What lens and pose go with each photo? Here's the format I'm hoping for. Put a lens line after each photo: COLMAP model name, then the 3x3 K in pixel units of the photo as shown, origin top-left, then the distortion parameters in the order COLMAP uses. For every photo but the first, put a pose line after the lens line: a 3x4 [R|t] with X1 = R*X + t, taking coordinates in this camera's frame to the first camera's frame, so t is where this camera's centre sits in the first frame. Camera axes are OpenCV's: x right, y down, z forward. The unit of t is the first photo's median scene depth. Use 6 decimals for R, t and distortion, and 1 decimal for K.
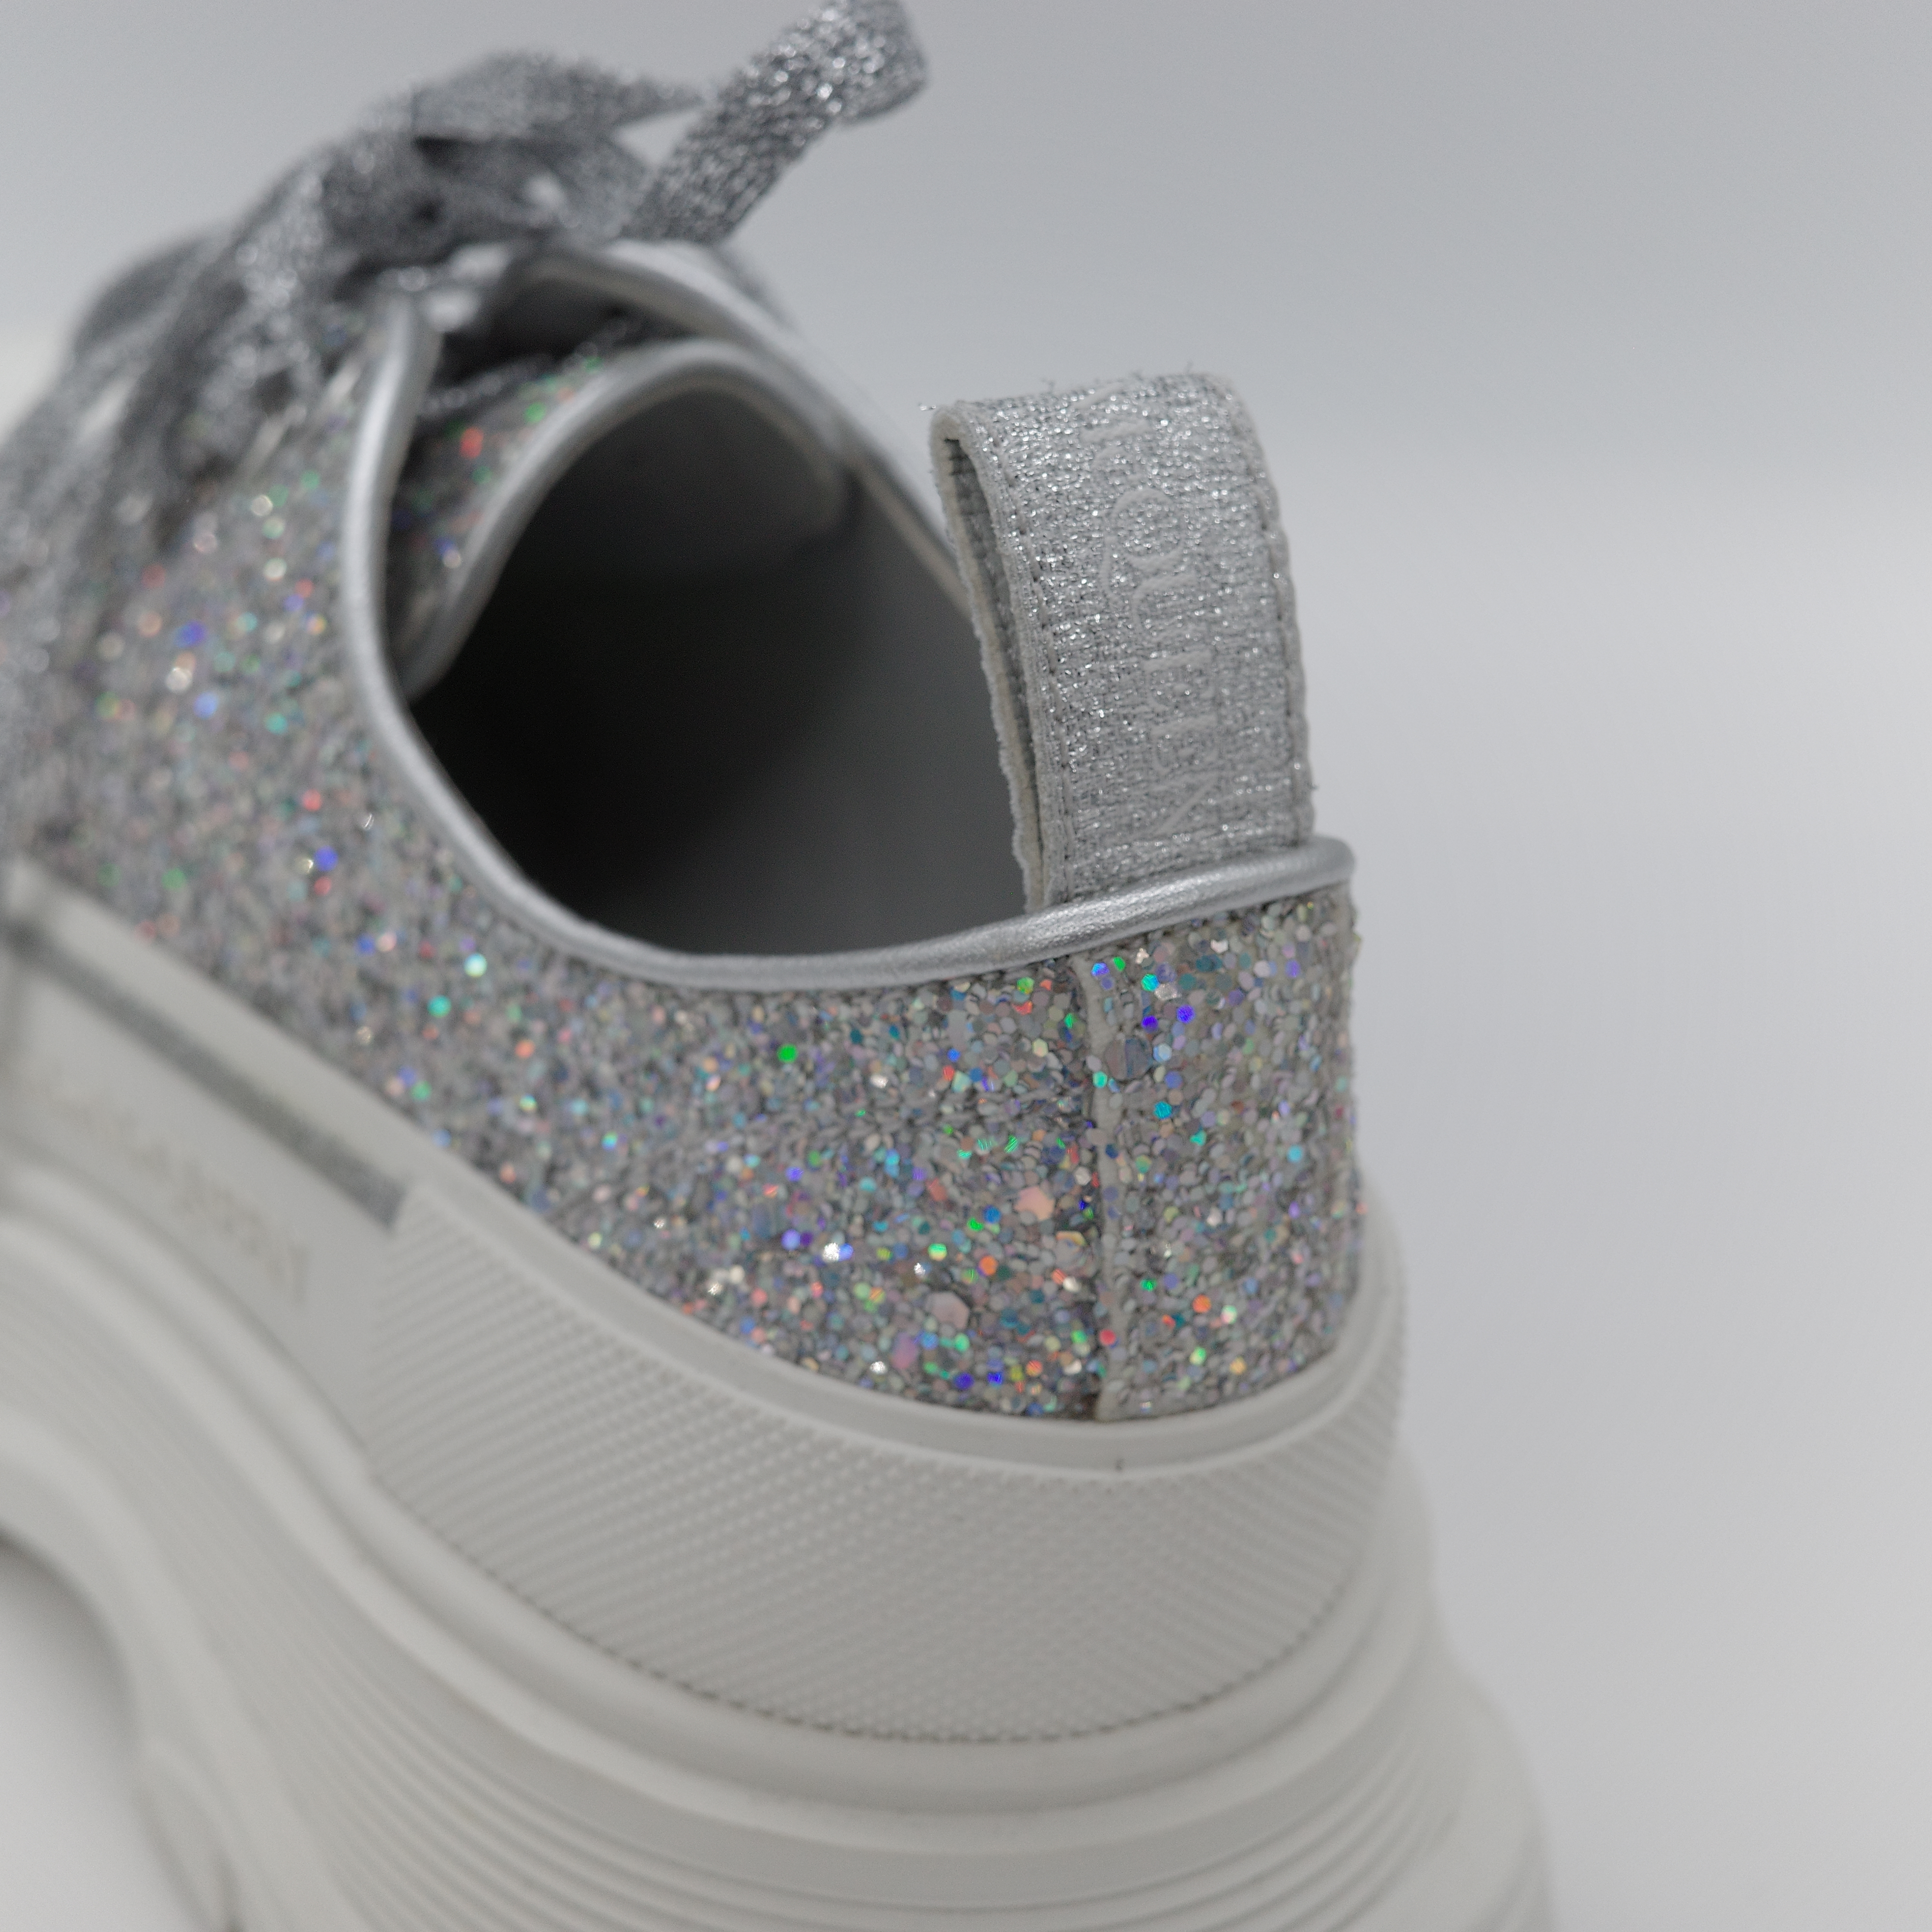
lens RADIAL K [[3942.8, 0, 1022.7], [0, 3942.8, 966.1], [0, 0, 1]] dist [0.234293, -1.932793]
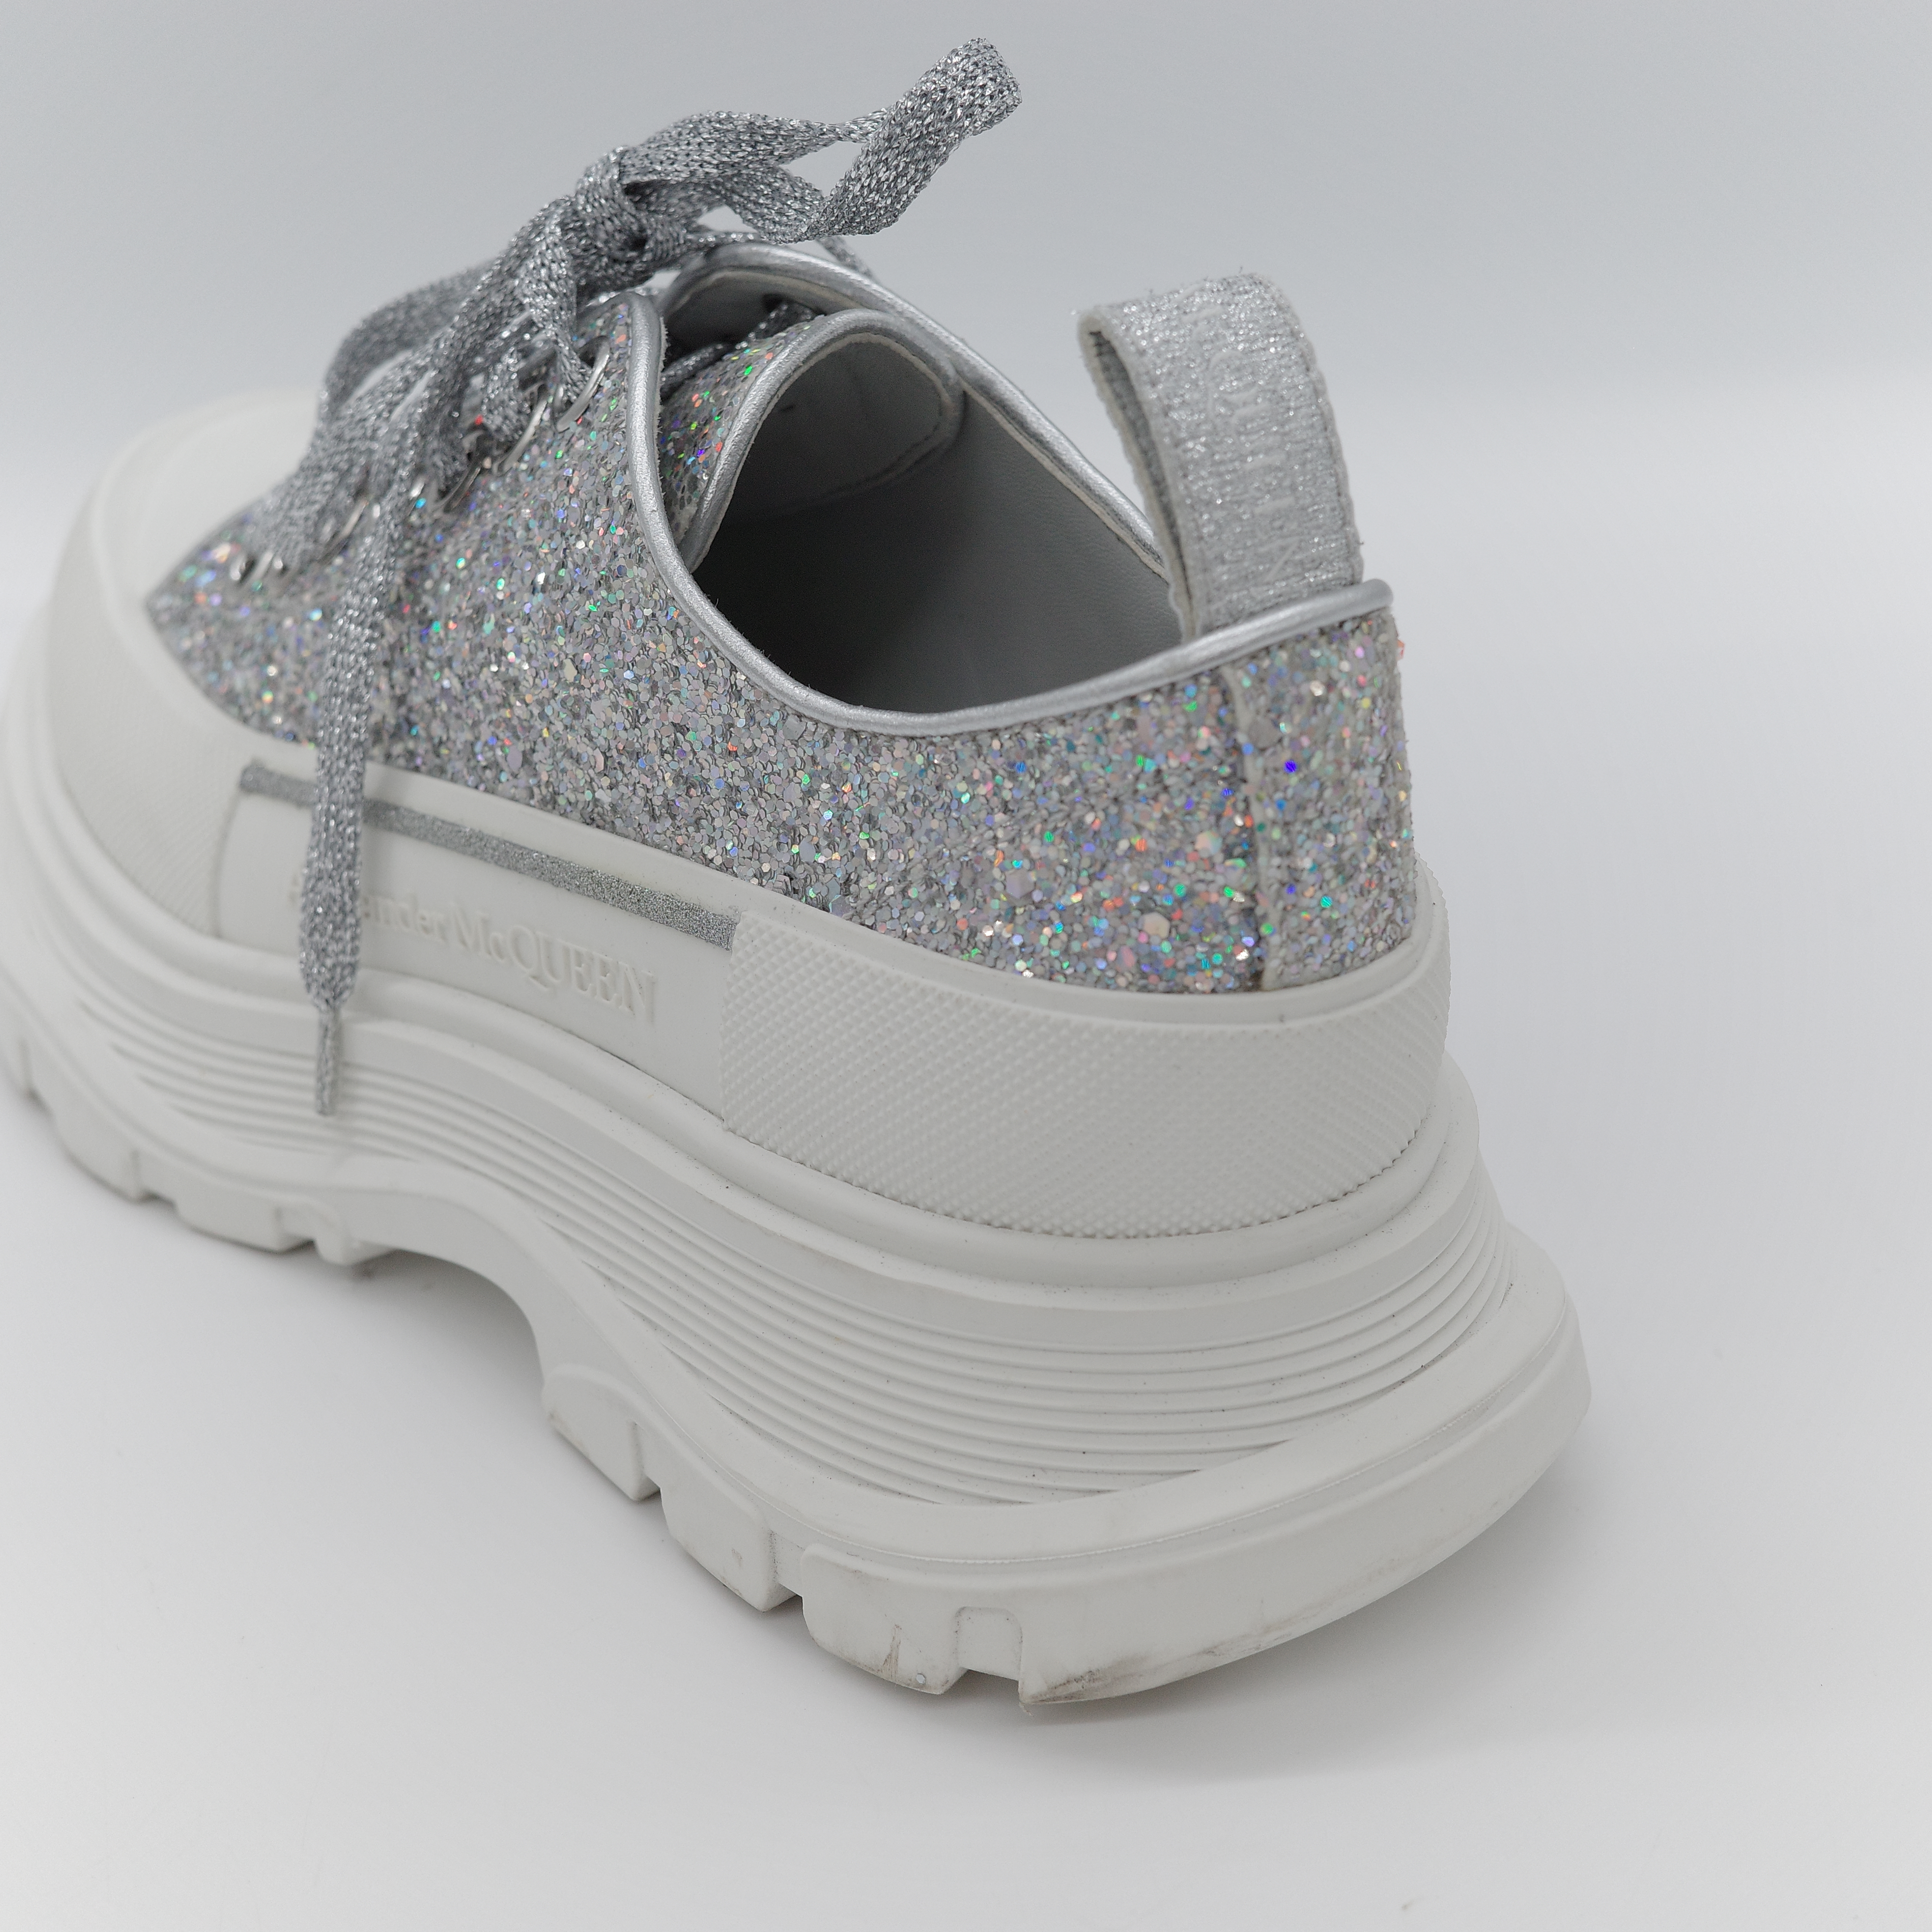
lens RADIAL K [[3751.9, 0, 966.0], [0, 3751.9, 966.0], [0, 0, 1]] dist [0.089966, -0.390242]
pose [[0.992718, -0.113109, 0.041447, -0.147149], [0.113630, 0.993468, -0.010433, 0.108310], [-0.039996, 0.015066, 0.999086, -0.382876]]
